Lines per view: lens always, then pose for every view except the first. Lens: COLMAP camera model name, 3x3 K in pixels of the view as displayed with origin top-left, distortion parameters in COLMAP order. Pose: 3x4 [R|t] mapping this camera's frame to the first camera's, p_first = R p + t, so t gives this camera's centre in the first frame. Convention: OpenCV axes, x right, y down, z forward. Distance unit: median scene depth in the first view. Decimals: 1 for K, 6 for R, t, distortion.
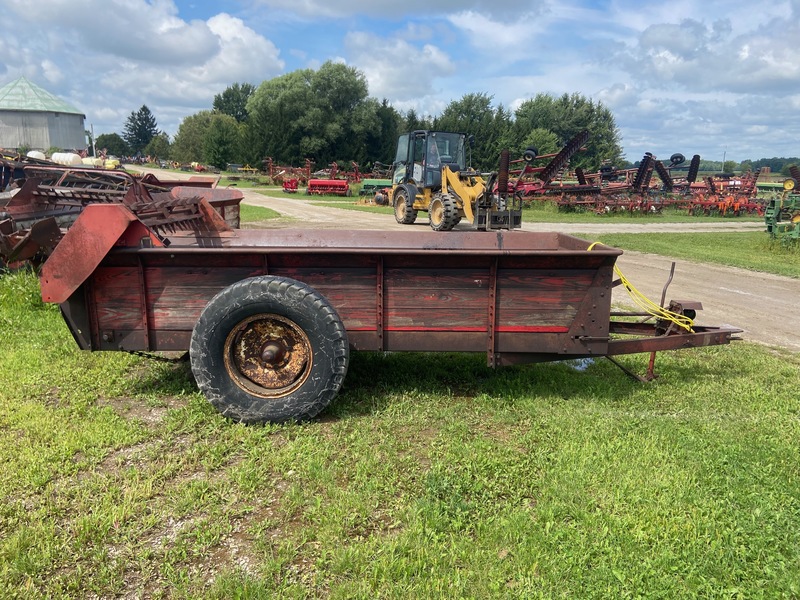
lens RADIAL K [[595.5, 0, 393.1], [0, 595.5, 297.7], [0, 0, 1]] dist [0.096388, -0.108163]
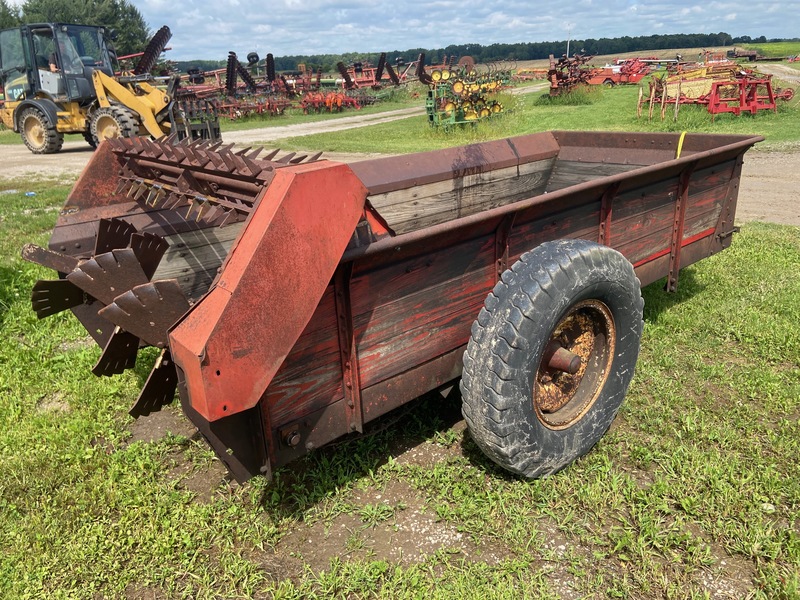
lens RADIAL K [[595.5, 0, 393.1], [0, 595.5, 297.7], [0, 0, 1]] dist [0.096388, -0.108163]
pose [[0.761638, -0.270558, 0.588817, -0.152121], [0.181964, 0.961402, 0.206388, -0.029716], [-0.621930, -0.050049, 0.781472, 0.131742]]
